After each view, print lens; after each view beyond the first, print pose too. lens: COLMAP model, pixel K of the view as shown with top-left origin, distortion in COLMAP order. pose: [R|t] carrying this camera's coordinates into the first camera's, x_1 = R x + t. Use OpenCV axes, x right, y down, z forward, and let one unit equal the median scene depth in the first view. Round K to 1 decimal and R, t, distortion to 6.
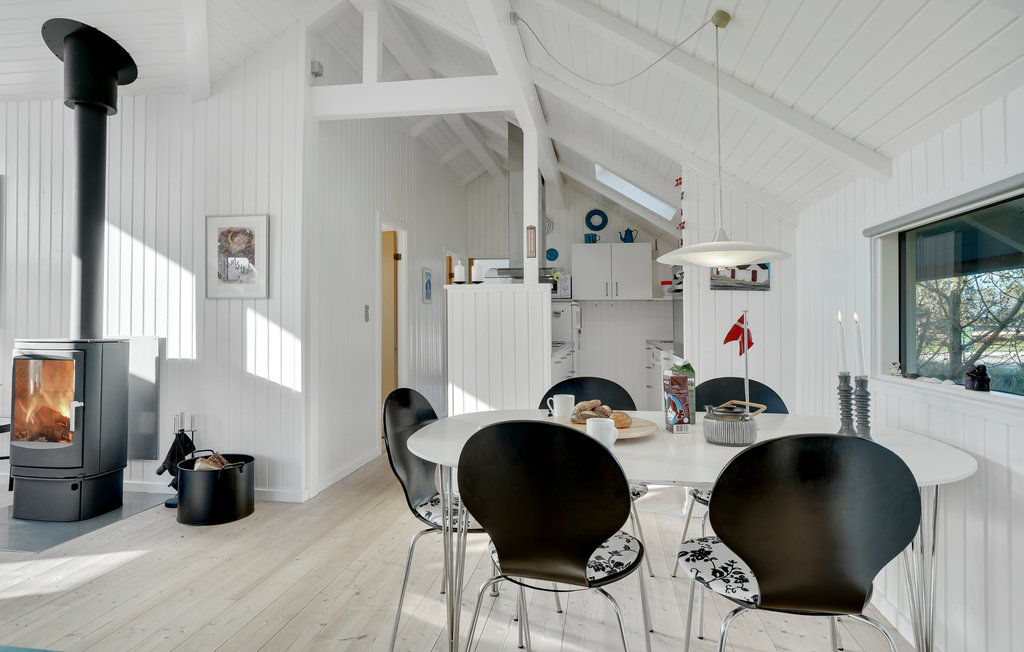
lens RADIAL K [[560.2, 0, 518.1], [0, 560.2, 331.9], [0, 0, 1]] dist [-0.026945, 0.016918]
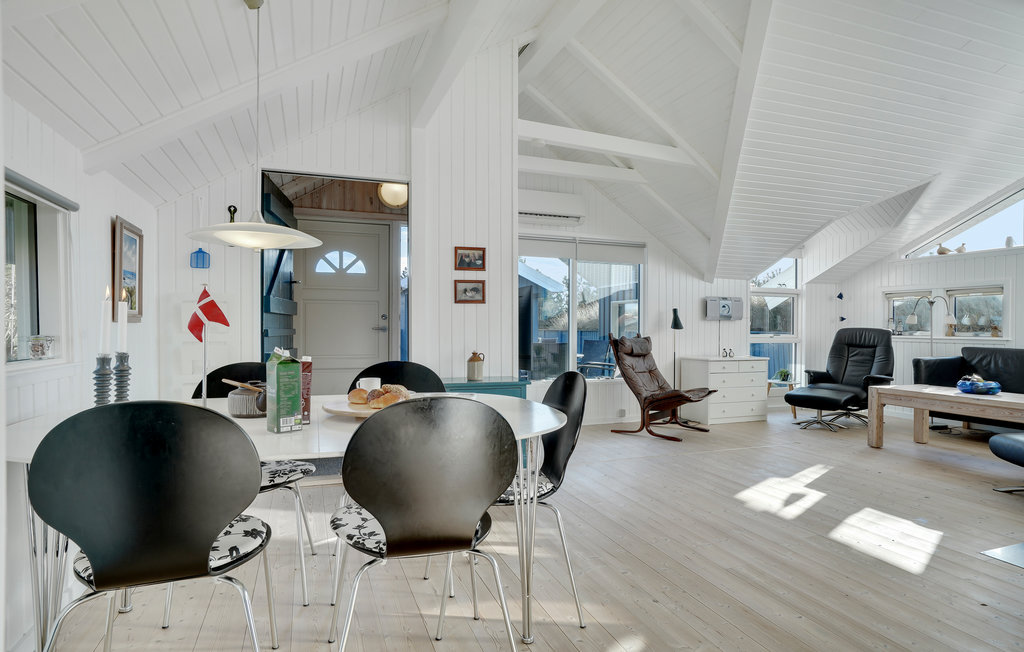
lens RADIAL K [[560.2, 0, 518.6], [0, 560.2, 342.1], [0, 0, 1]] dist [-0.026945, 0.016918]
pose [[-0.875890, 0.005273, -0.482482, 0.267452], [-0.019005, 0.998787, 0.045417, 0.000746], [0.482137, 0.048950, -0.874728, 1.270792]]
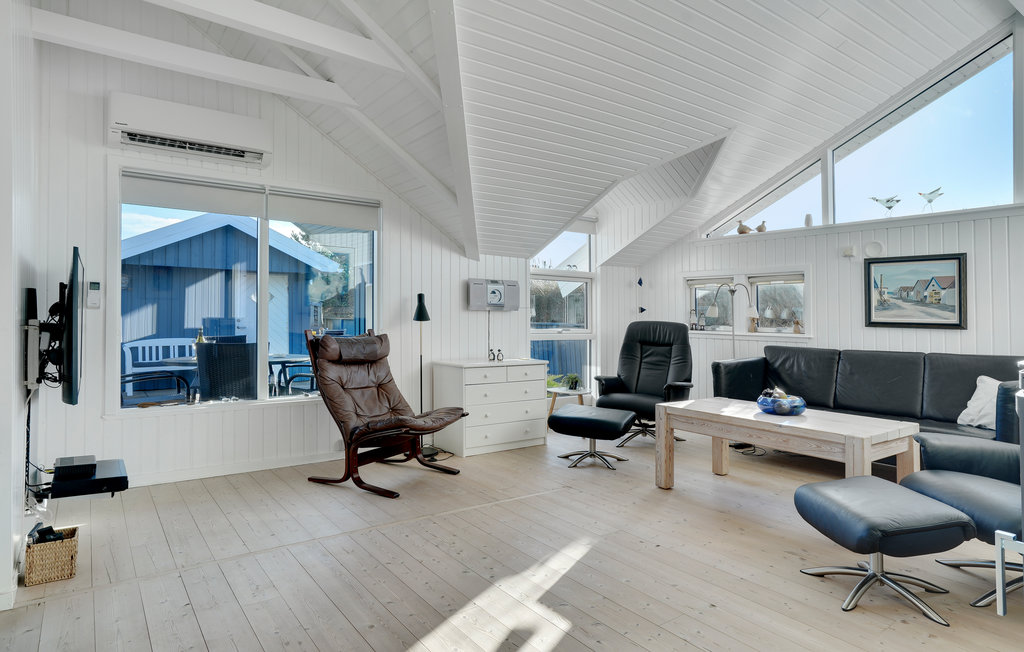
lens RADIAL K [[594.2, 0, 530.7], [0, 594.2, 308.2], [0, 0, 1]] dist [-0.023186, 0.006014]
pose [[-0.701580, -0.018509, -0.712350, -0.306986], [-0.028524, 0.999591, 0.002120, -0.014593], [0.712019, 0.021806, -0.701821, 1.049805]]
